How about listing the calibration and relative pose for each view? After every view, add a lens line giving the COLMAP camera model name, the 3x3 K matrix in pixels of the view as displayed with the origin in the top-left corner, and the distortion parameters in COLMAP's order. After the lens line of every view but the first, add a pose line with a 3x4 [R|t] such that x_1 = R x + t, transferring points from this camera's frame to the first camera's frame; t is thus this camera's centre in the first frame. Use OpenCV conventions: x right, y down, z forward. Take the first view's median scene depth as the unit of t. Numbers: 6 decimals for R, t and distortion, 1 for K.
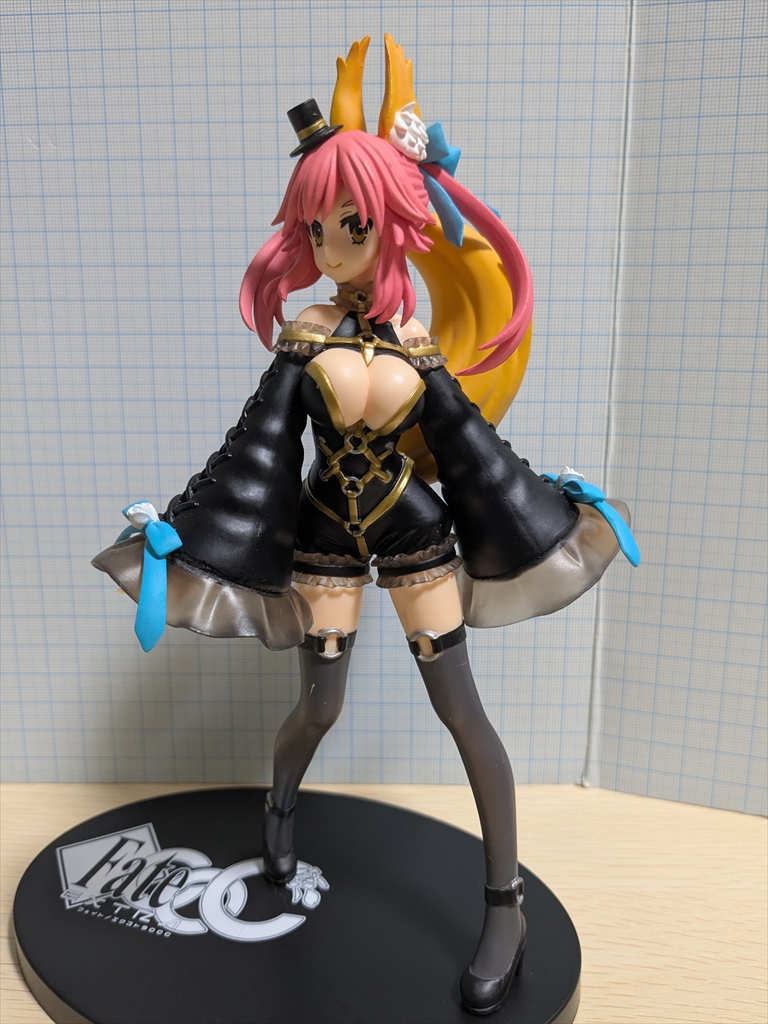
lens RADIAL K [[851.2, 0, 384.2], [0, 851.2, 514.6], [0, 0, 1]] dist [0.008302, -0.069400]
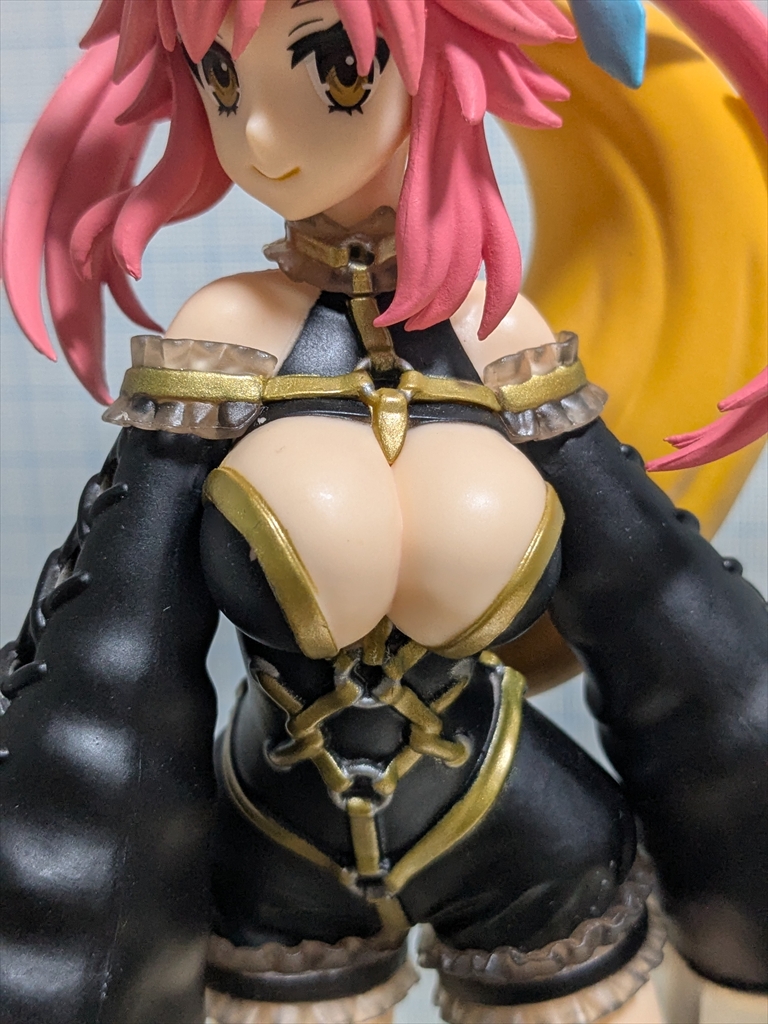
lens RADIAL K [[1678.5, 0, 408.5], [0, 1678.5, 481.6], [0, 0, 1]] dist [0.074875, 0.000000]
pose [[0.997648, -0.057777, 0.036874, -0.037450], [0.055660, 0.996874, 0.056074, -0.200706], [-0.039999, -0.053890, 0.997745, 0.320445]]
